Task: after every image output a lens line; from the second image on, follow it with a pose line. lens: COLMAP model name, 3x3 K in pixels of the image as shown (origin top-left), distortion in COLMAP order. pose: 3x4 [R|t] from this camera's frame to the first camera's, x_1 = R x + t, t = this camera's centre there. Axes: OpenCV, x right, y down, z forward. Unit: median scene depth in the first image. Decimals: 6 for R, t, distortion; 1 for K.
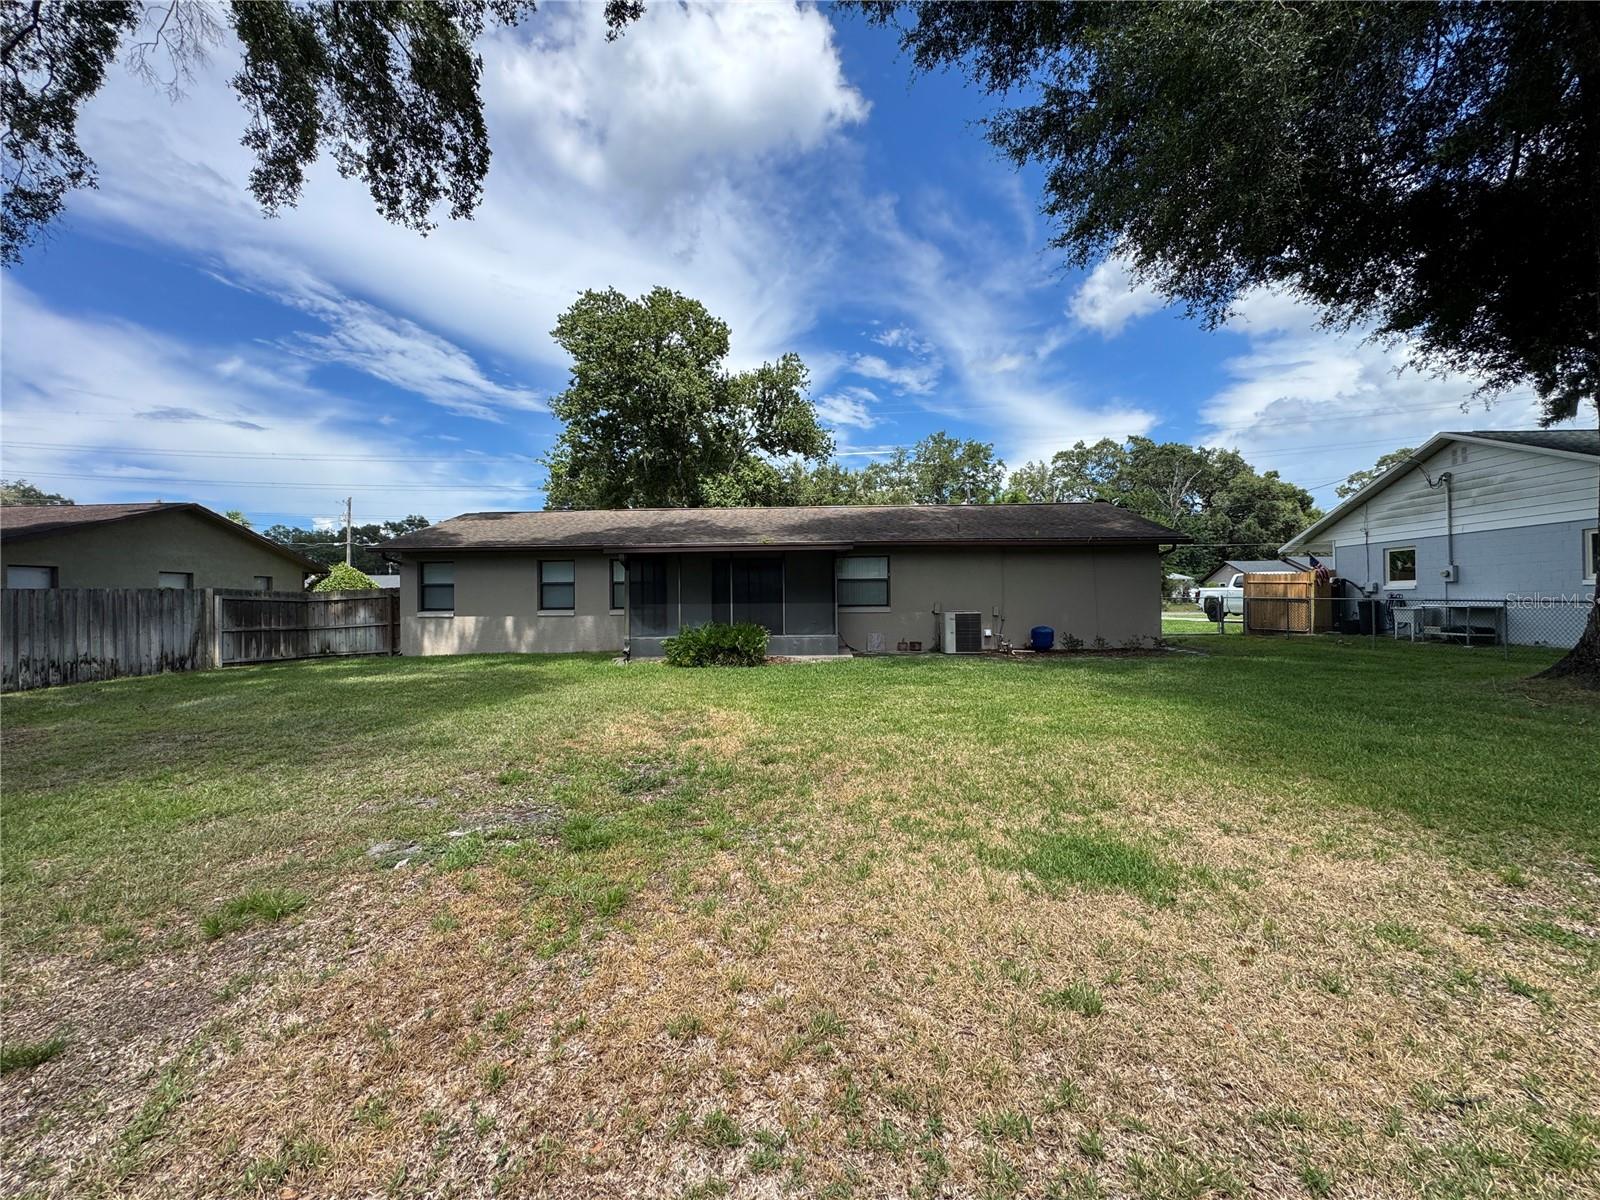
lens RADIAL K [[645.7, 0, 795.2], [0, 645.7, 602.9], [0, 0, 1]] dist [-0.002966, -0.000319]
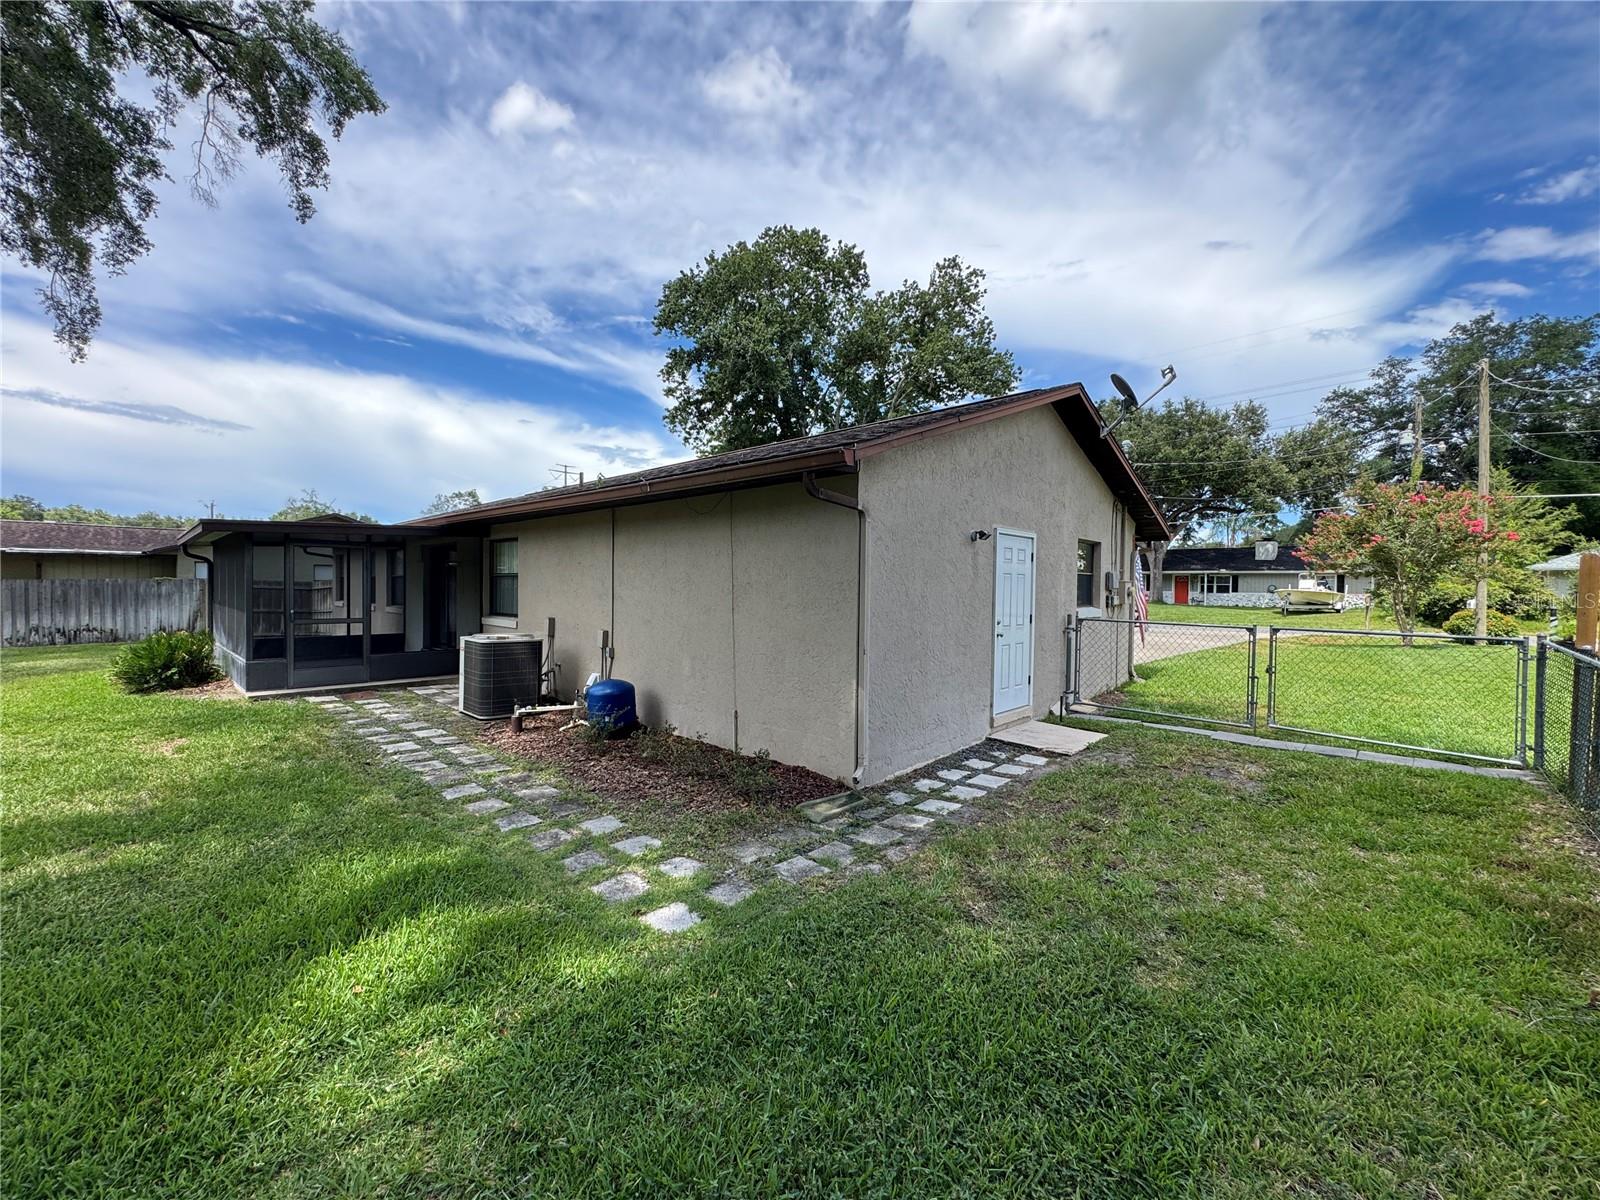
lens RADIAL K [[645.7, 0, 800.2], [0, 645.7, 595.9], [0, 0, 1]] dist [-0.002966, -0.000319]
pose [[0.748293, 0.022576, -0.662984, 0.981447], [-0.016272, 0.999745, 0.015678, -0.030822], [0.663169, -0.000944, 0.748469, 0.935398]]
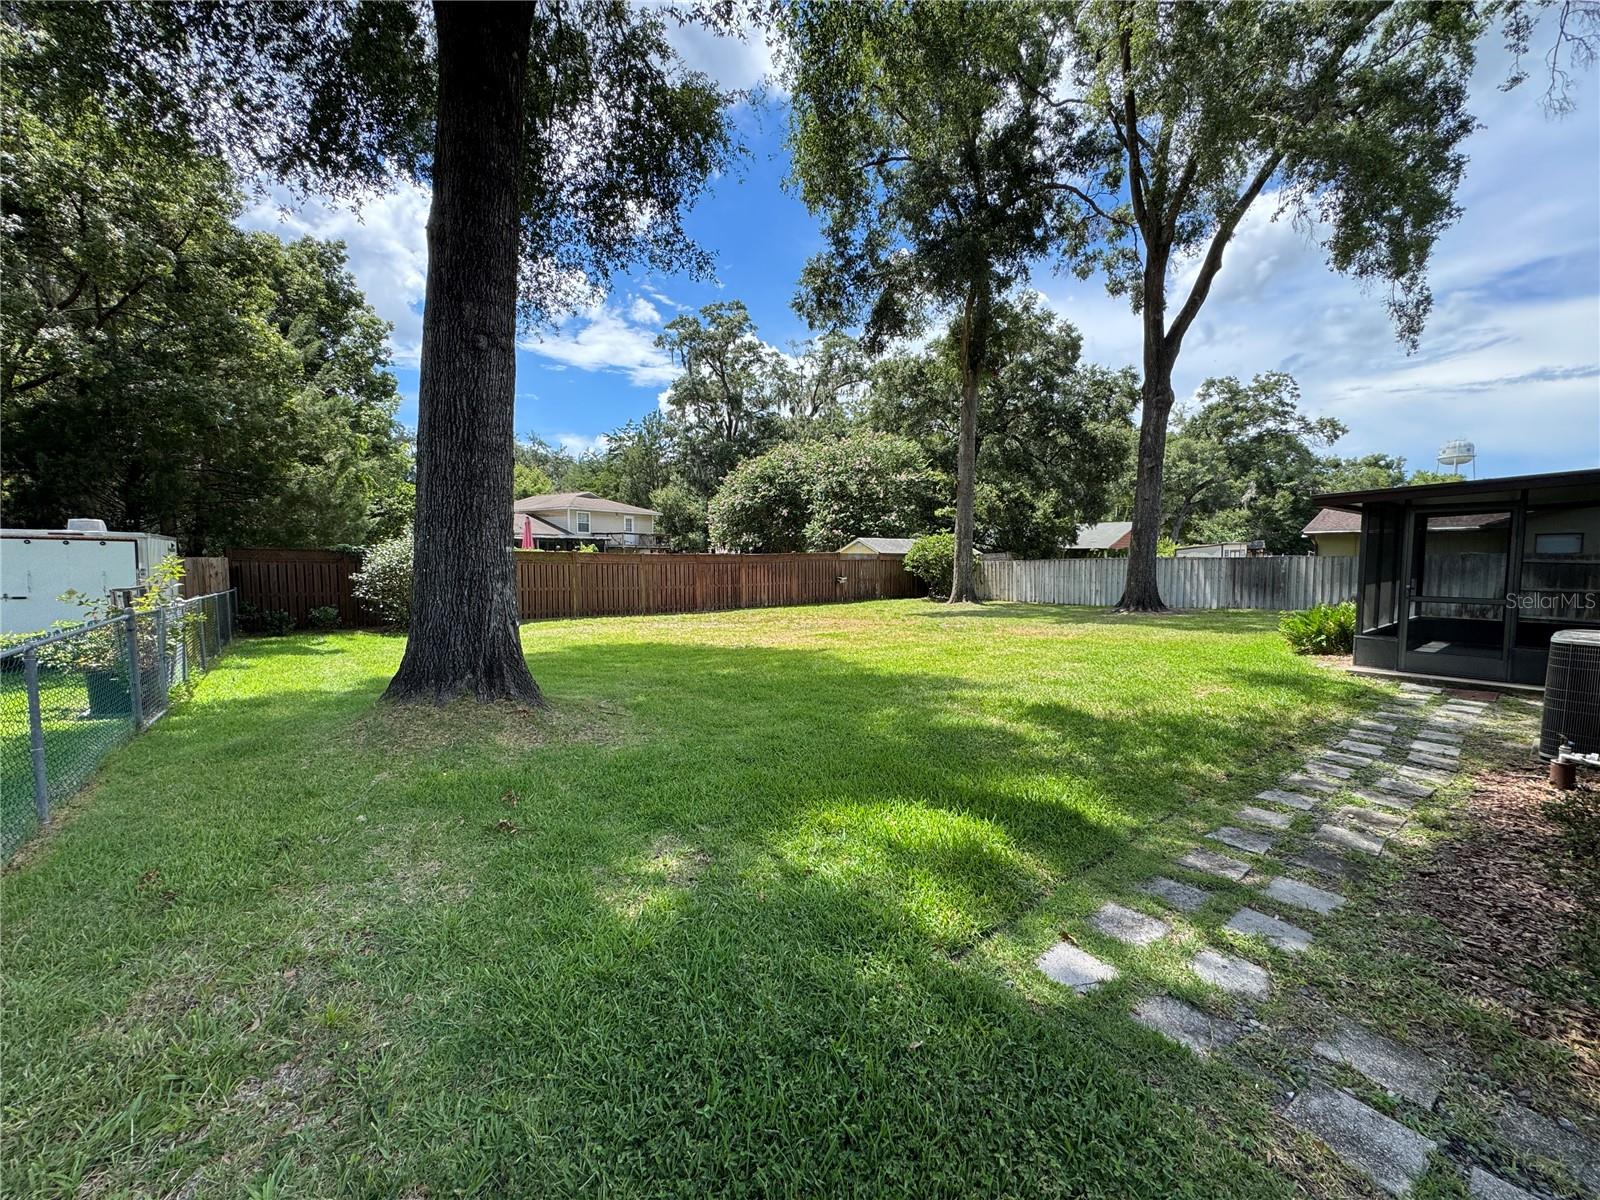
lens RADIAL K [[645.7, 0, 797.5], [0, 645.7, 600.4], [0, 0, 1]] dist [-0.002966, -0.000319]
pose [[-0.773909, 0.047386, -0.631521, 0.947246], [0.002568, 0.997423, 0.071694, -0.023624], [0.633291, 0.053863, -0.772037, 1.479978]]
